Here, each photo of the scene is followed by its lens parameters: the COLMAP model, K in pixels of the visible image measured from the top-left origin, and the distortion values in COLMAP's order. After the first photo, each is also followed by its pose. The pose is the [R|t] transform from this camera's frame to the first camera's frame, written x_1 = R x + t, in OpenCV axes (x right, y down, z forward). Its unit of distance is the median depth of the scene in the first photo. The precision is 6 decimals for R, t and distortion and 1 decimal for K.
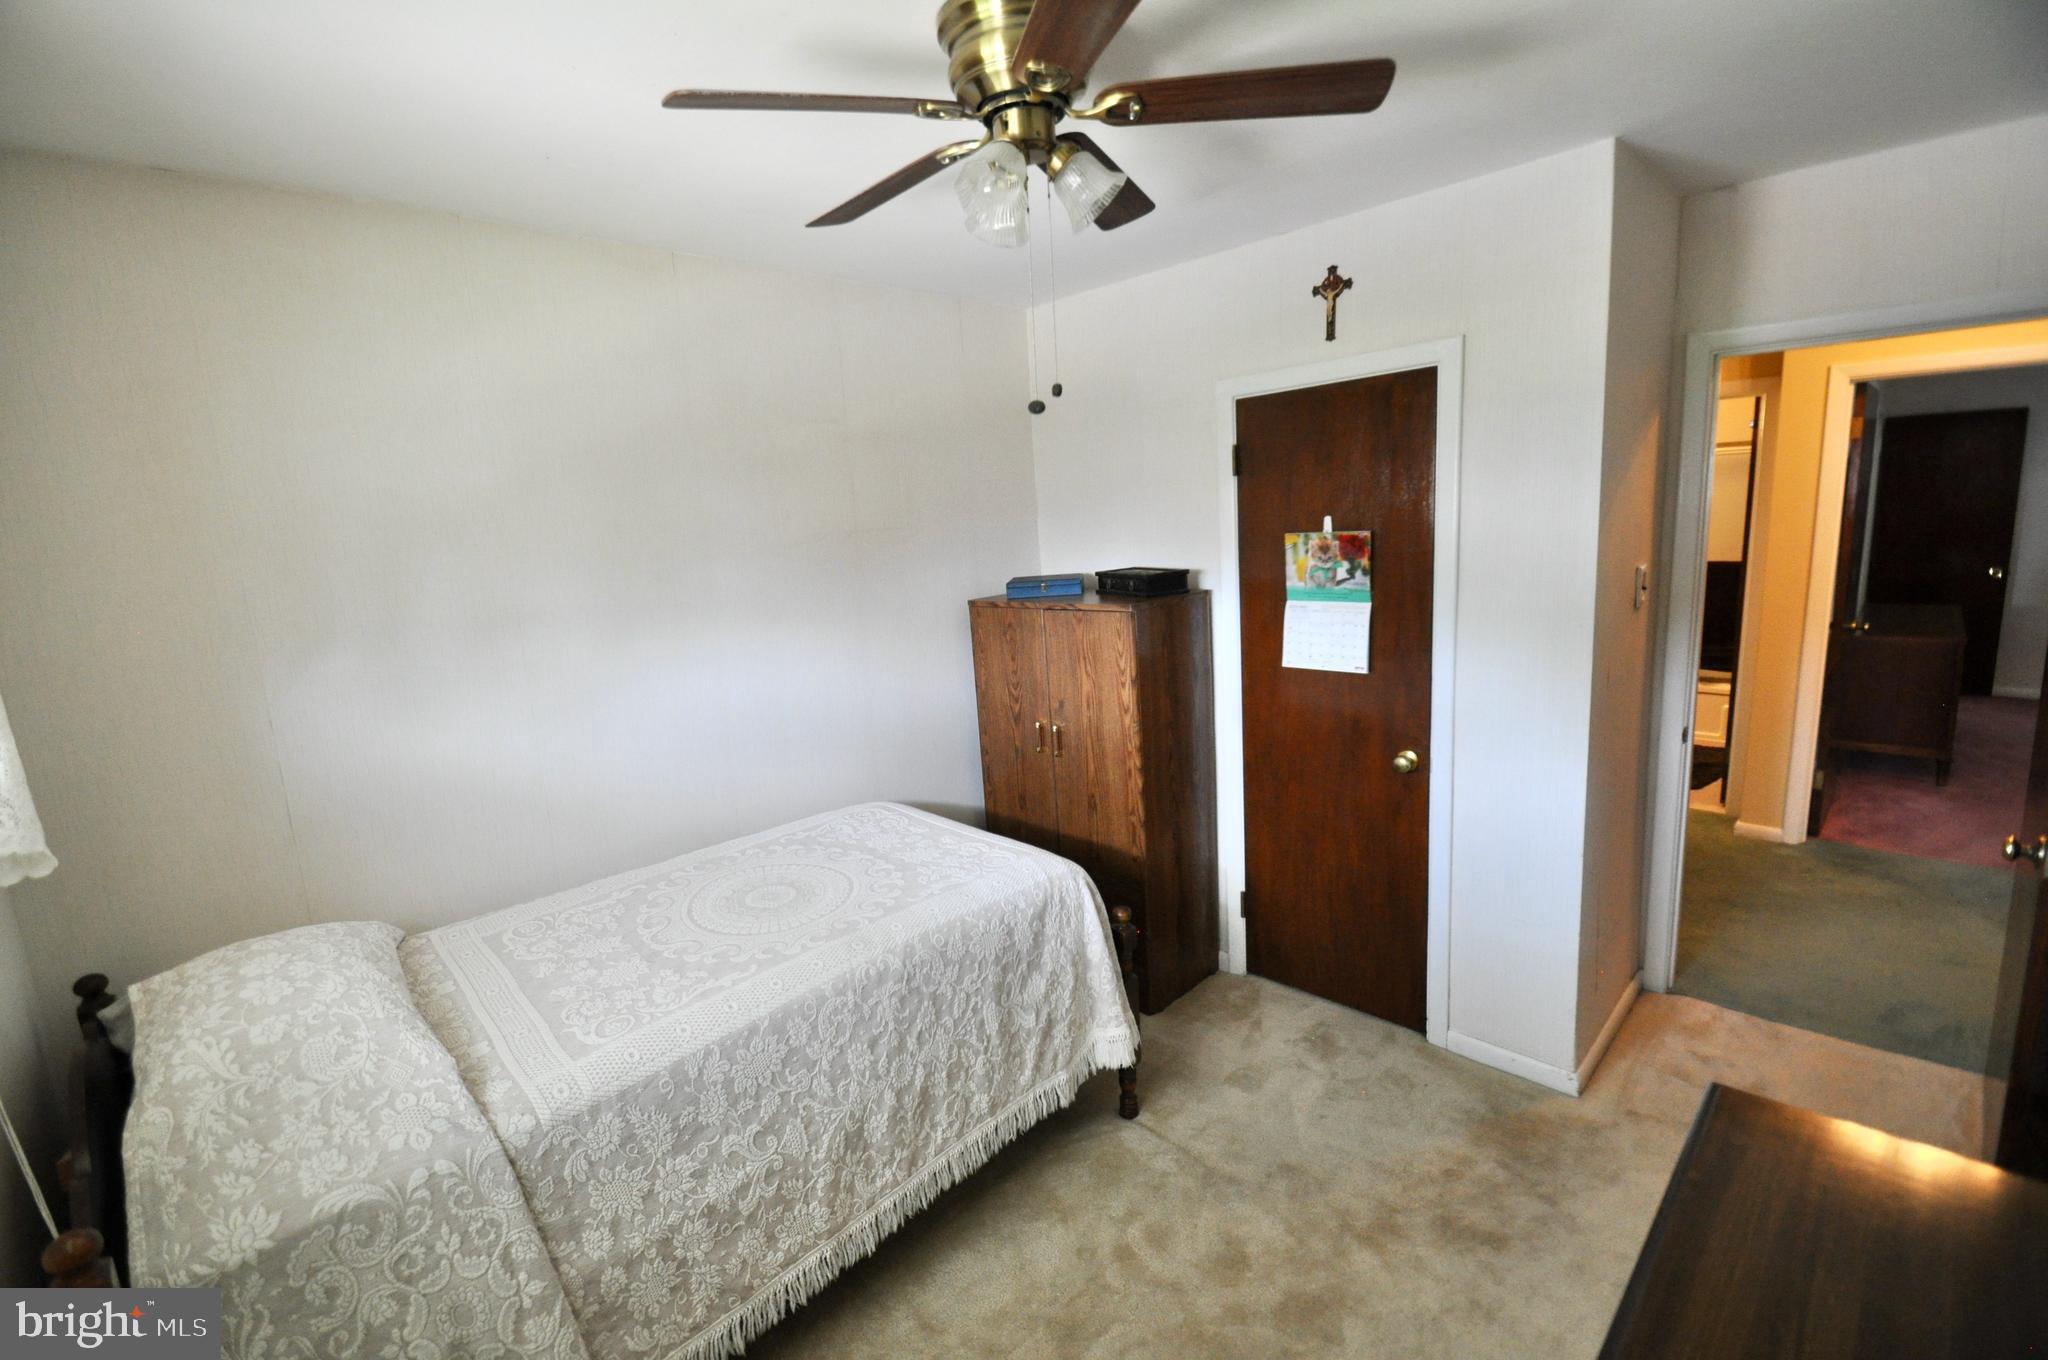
lens RADIAL K [[894.1, 0, 1025.0], [0, 894.1, 682.5], [0, 0, 1]] dist [0.004751, -0.007602]
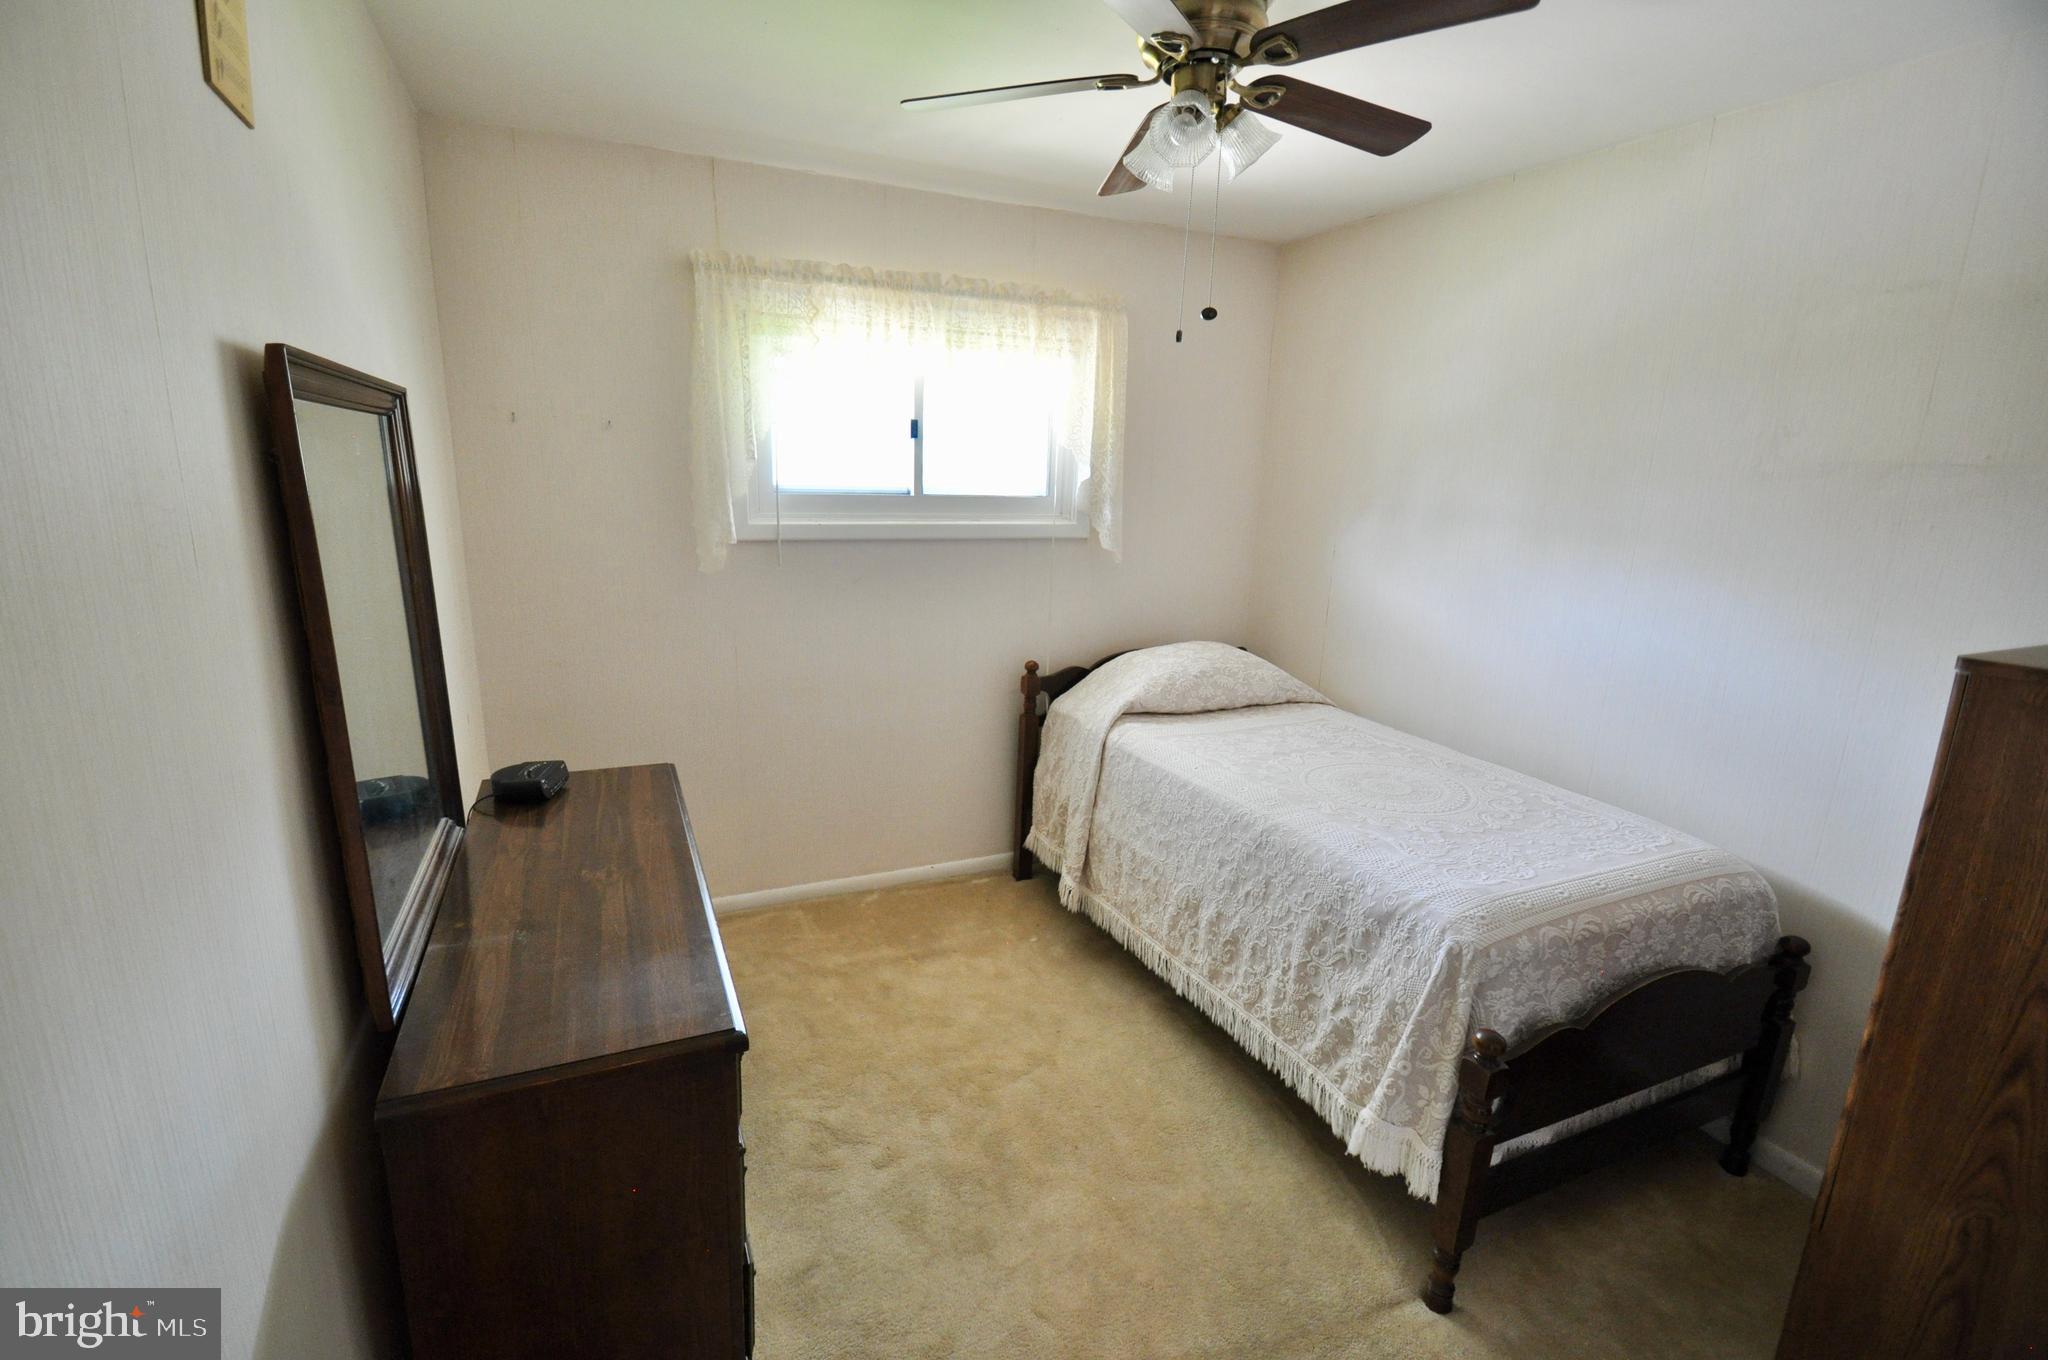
lens RADIAL K [[894.1, 0, 1023.6], [0, 894.1, 684.1], [0, 0, 1]] dist [0.004751, -0.007602]
pose [[-0.337332, 0.264047, -0.903596, 0.949800], [-0.187272, 0.921851, 0.339294, -0.192081], [0.922571, 0.283673, -0.261521, 0.959620]]
